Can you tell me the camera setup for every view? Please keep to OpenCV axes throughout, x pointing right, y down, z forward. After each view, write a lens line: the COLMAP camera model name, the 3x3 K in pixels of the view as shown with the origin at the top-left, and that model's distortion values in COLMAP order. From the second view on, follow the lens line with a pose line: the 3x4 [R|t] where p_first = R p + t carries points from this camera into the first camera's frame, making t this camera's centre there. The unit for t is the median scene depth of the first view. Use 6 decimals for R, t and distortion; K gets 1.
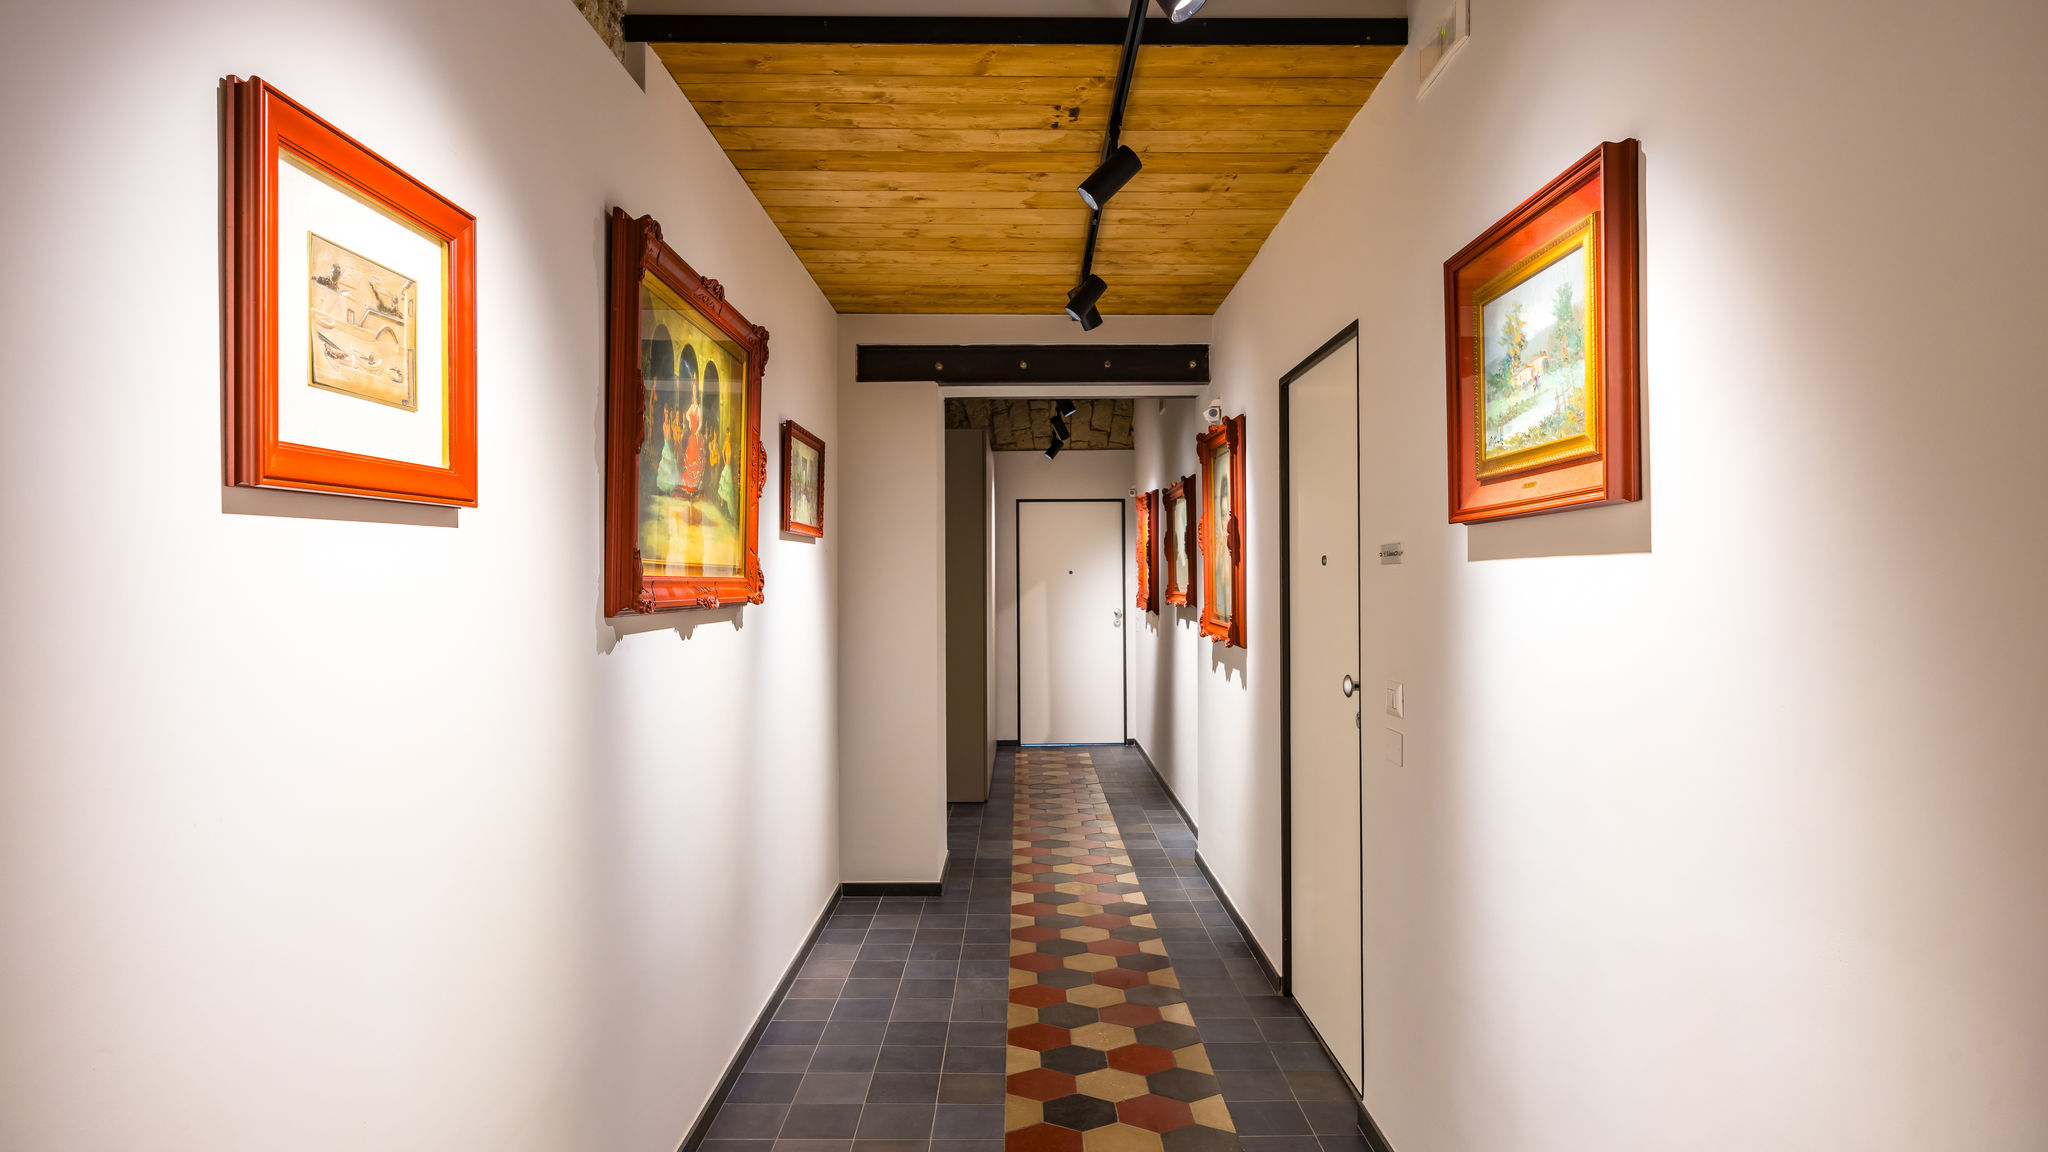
lens RADIAL K [[1140.2, 0, 1015.0], [0, 1140.2, 574.8], [0, 0, 1]] dist [0.002287, 0.000603]
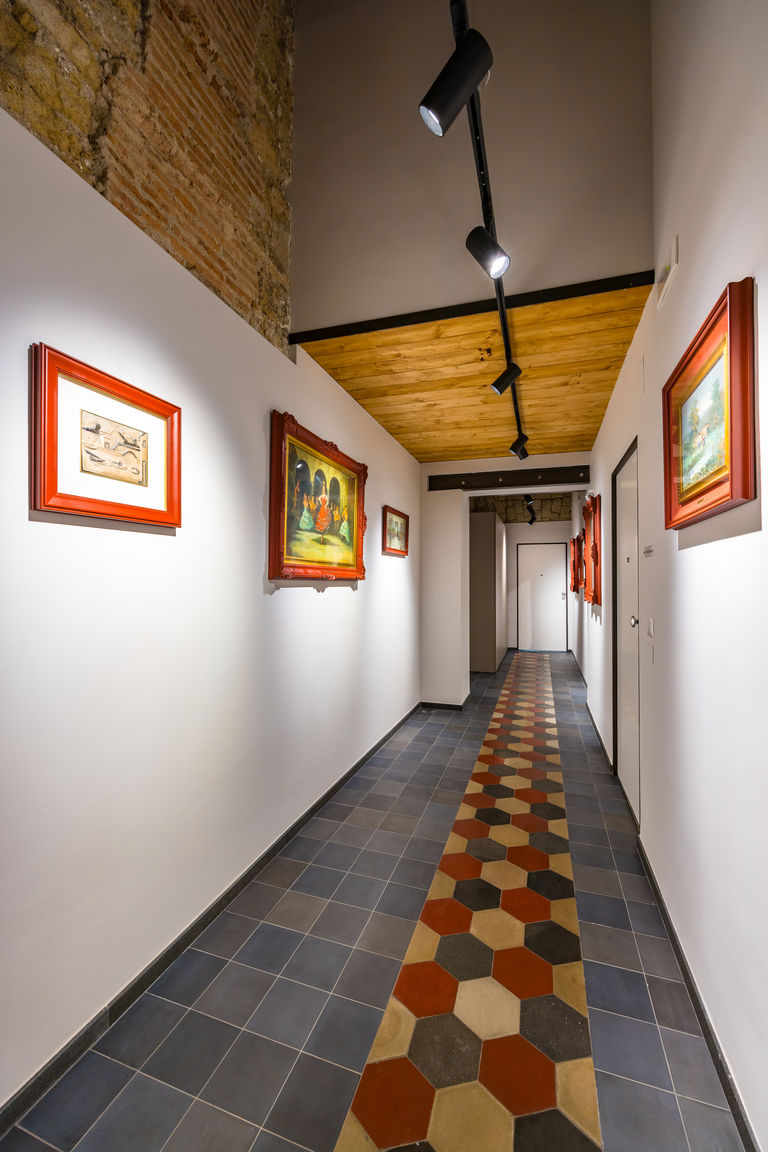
lens RADIAL K [[456.8, 0, 387.3], [0, 456.8, 575.8], [0, 0, 1]] dist [0.001028, 0.001018]
pose [[0.950172, 0.001619, -0.311722, 0.120247], [-0.004357, 0.999958, -0.008087, 0.023862], [0.311696, 0.009042, 0.950139, 0.106034]]
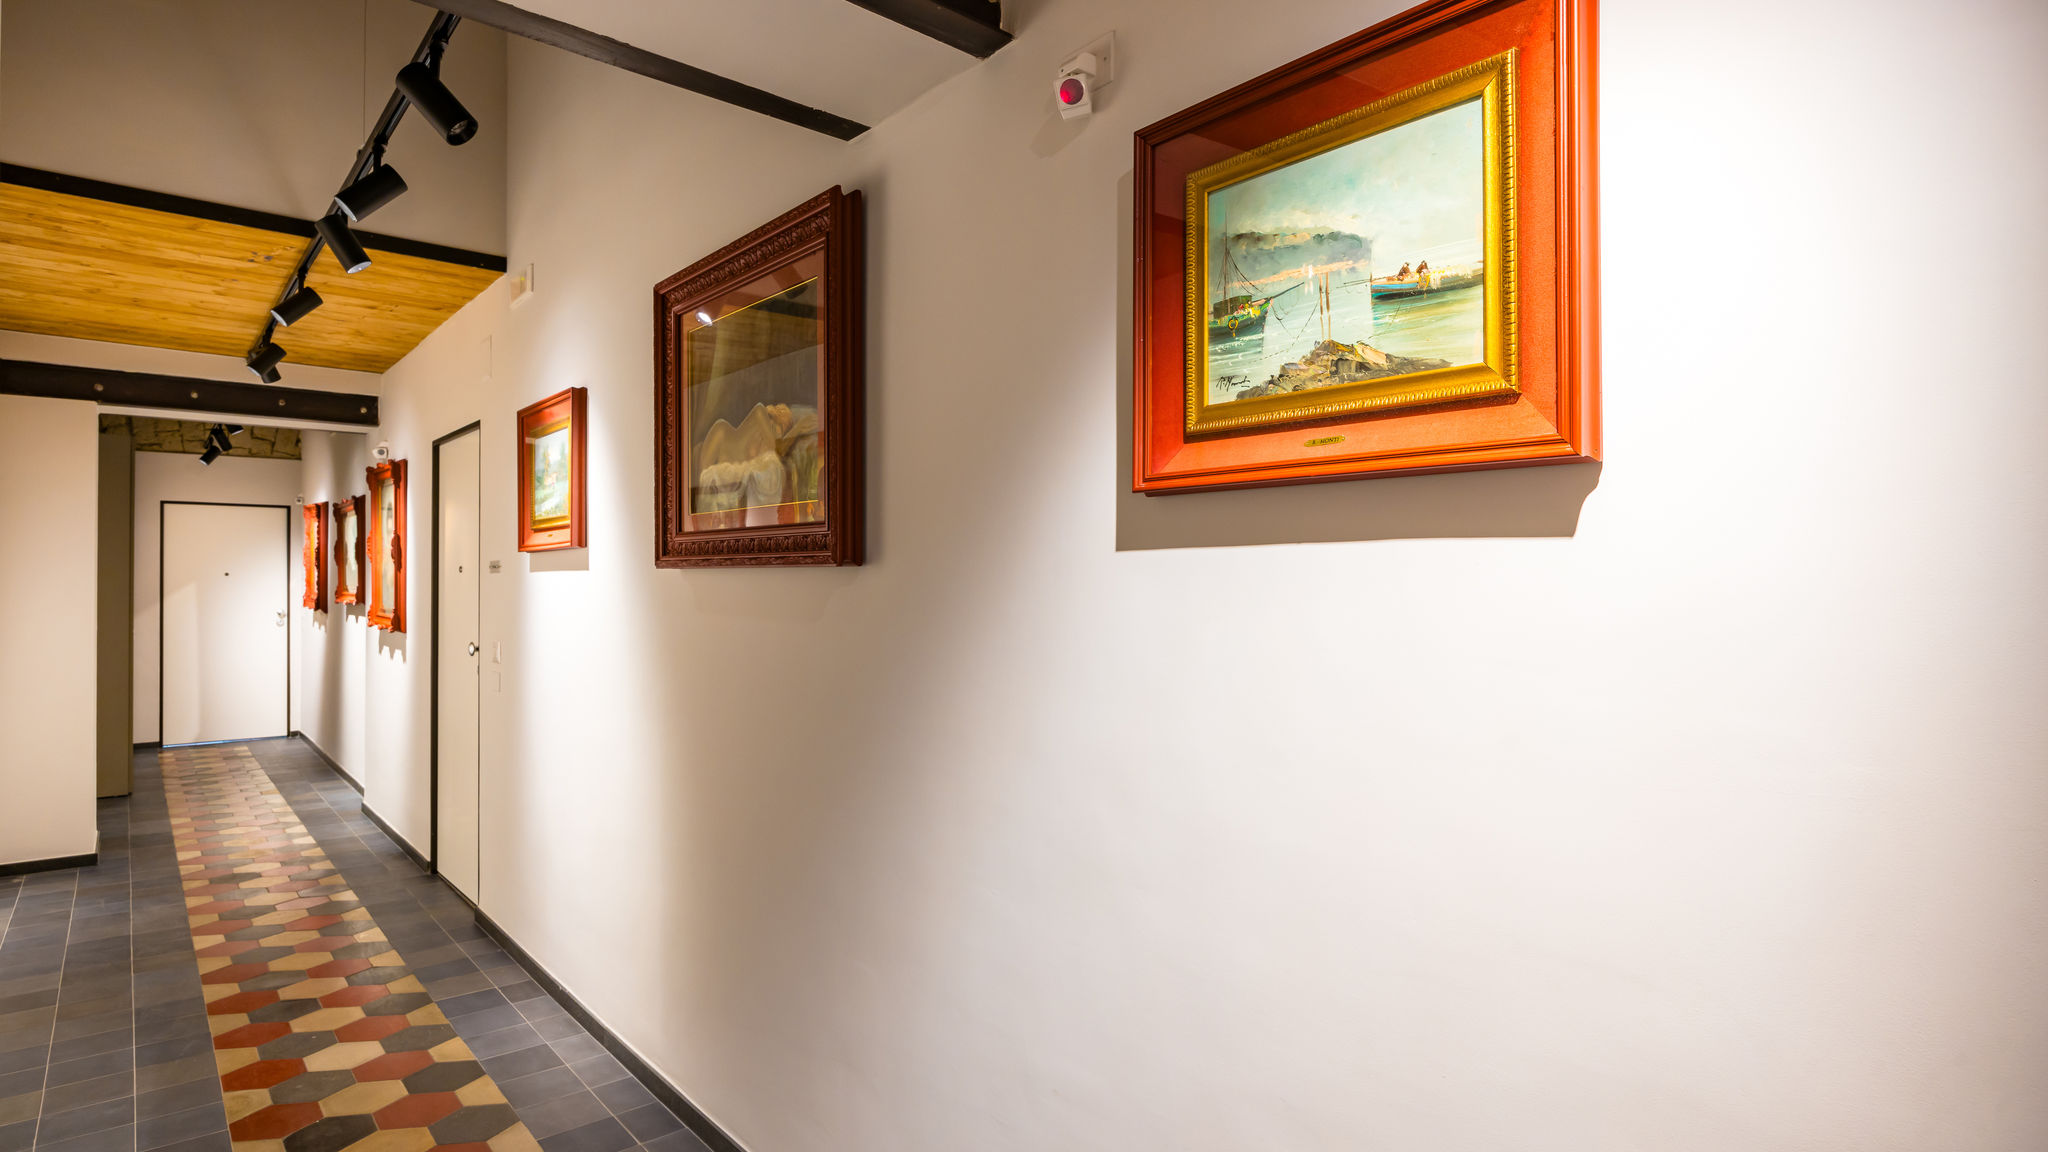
lens RADIAL K [[1049.8, 0, 1018.8], [0, 1049.8, 574.9], [0, 0, 1]] dist [-0.013205, 0.000910]
pose [[0.756302, 0.010147, 0.654144, -0.076233], [-0.007609, 0.999949, -0.006714, -0.001539], [-0.654179, 0.000101, 0.756340, -0.534876]]
